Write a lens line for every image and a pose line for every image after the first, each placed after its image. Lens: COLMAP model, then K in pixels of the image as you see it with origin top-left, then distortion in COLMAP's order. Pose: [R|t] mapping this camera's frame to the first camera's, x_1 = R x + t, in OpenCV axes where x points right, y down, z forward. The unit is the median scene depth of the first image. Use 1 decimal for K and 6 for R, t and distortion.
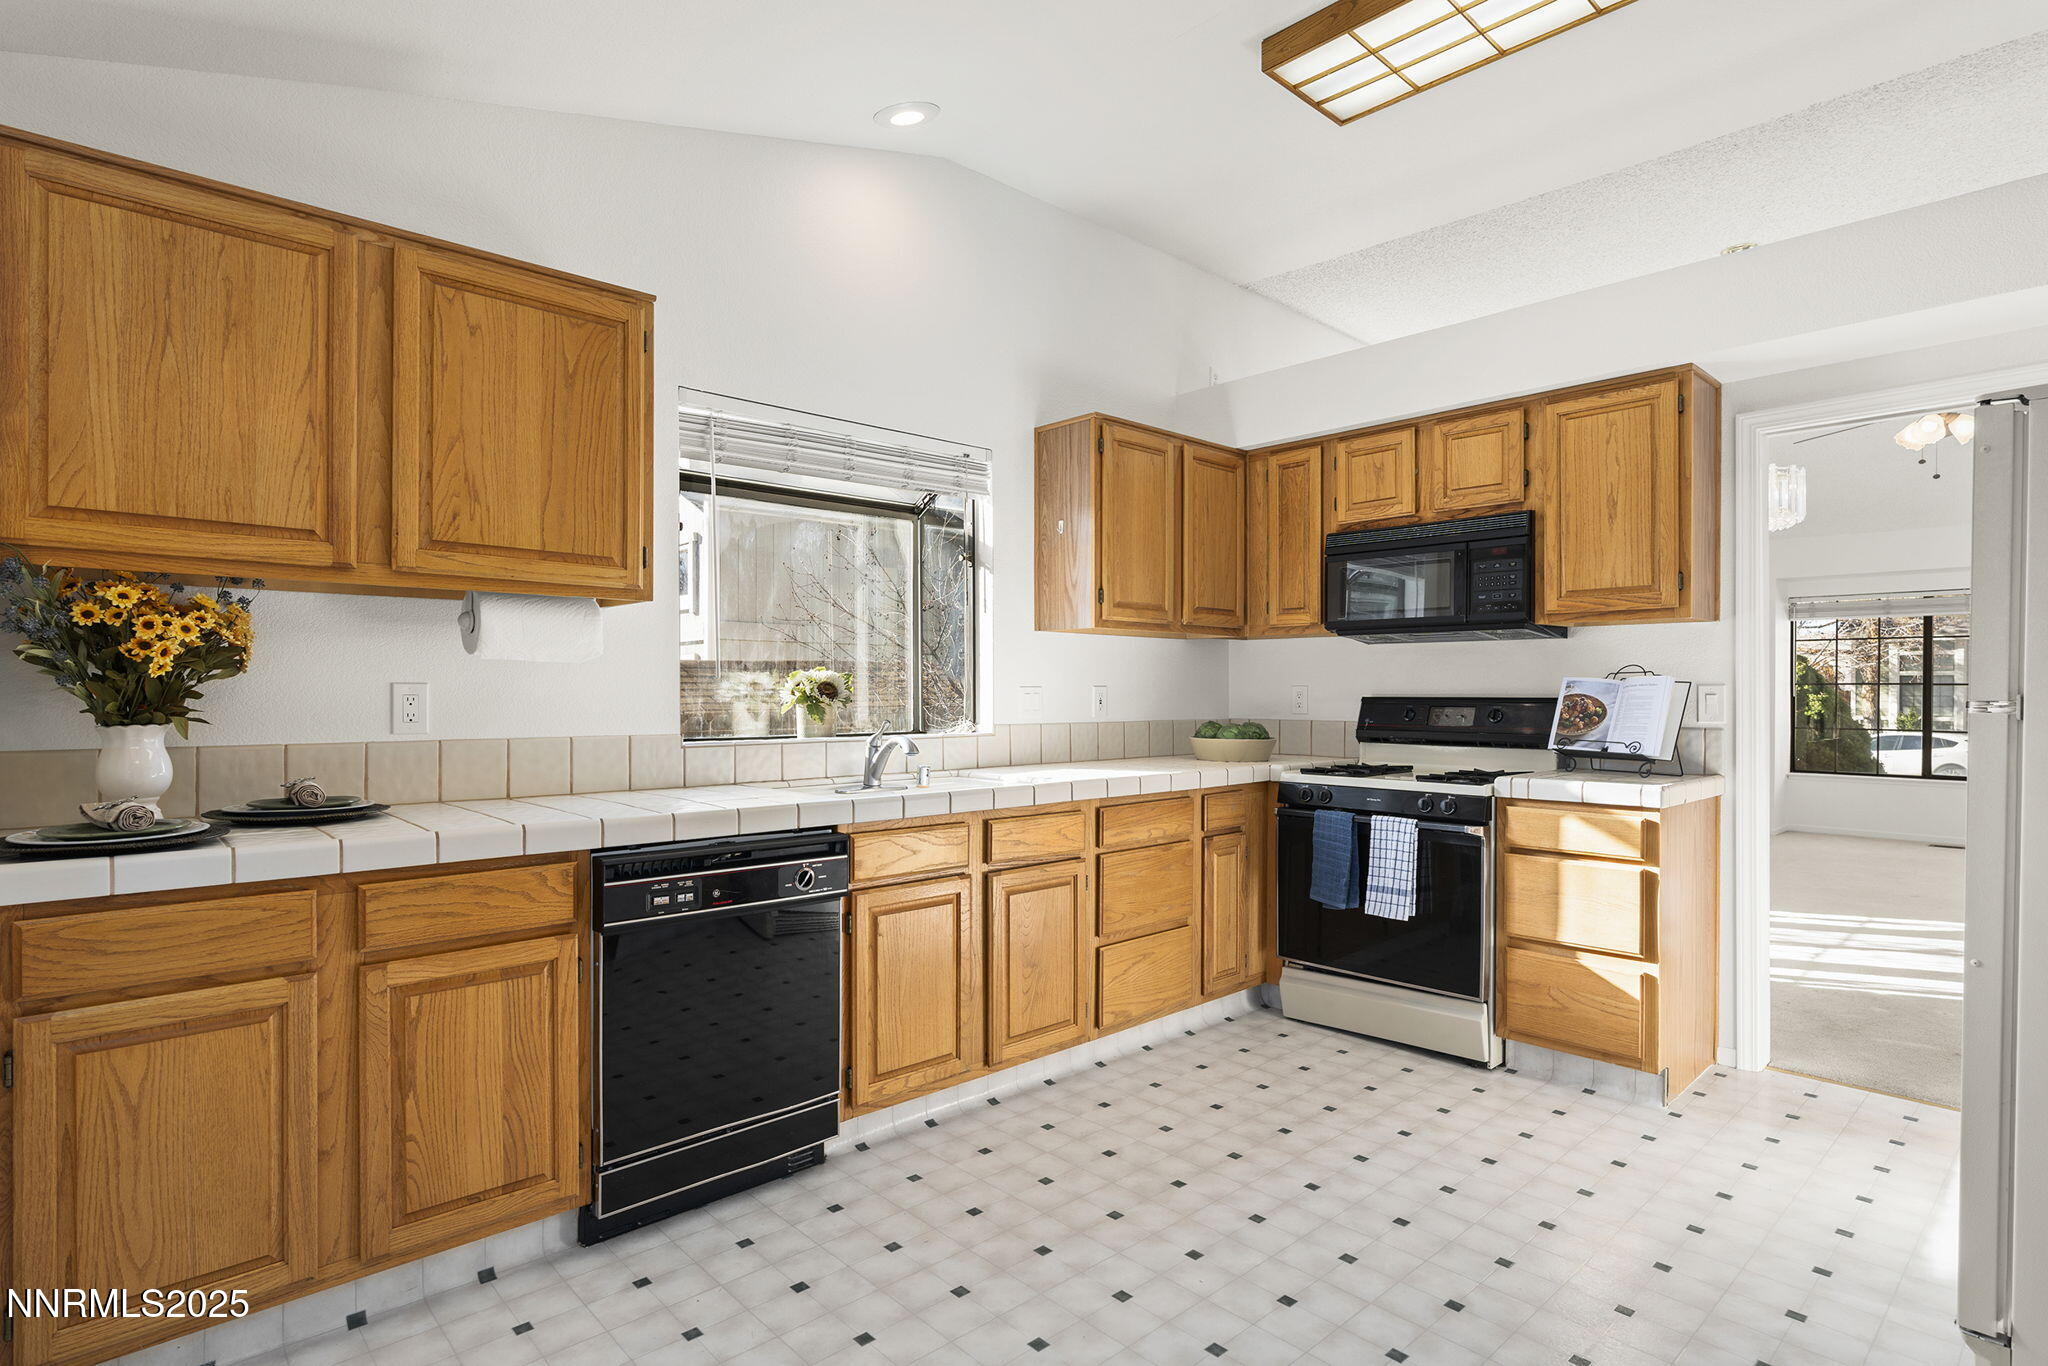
lens RADIAL K [[1053.4, 0, 1014.6], [0, 1053.4, 694.2], [0, 0, 1]] dist [-0.000696, 0.000739]
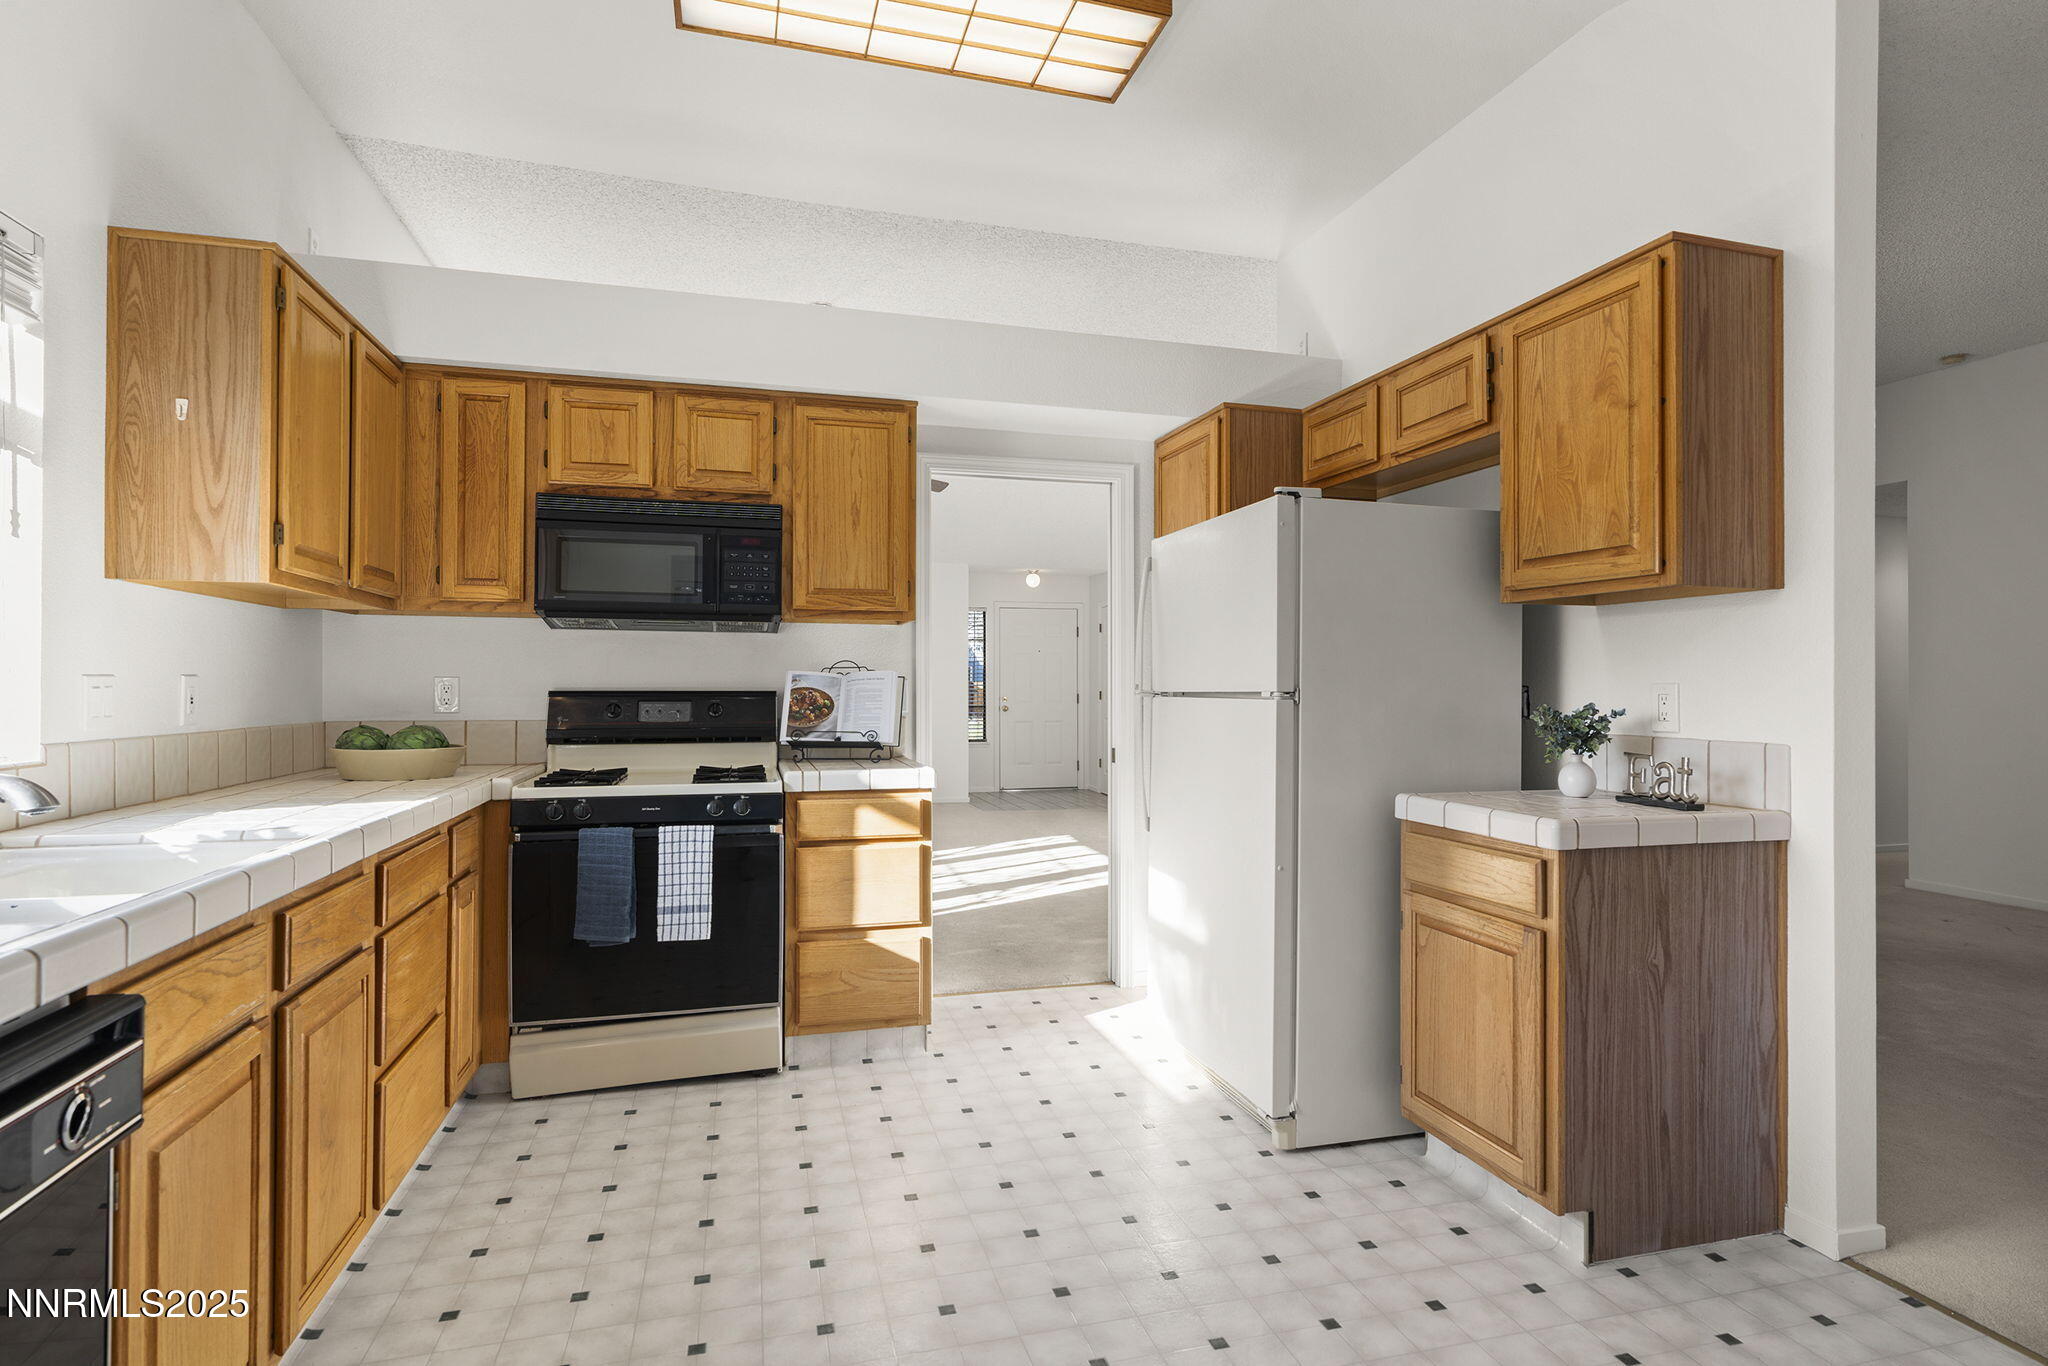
lens RADIAL K [[1055.5, 0, 1027.0], [0, 1055.5, 671.4], [0, 0, 1]] dist [0.003030, 0.000679]
pose [[0.454524, 0.011951, 0.890654, -0.304876], [0.000800, 0.999904, -0.013825, -0.001208], [-0.890734, 0.006996, 0.454471, 0.335631]]
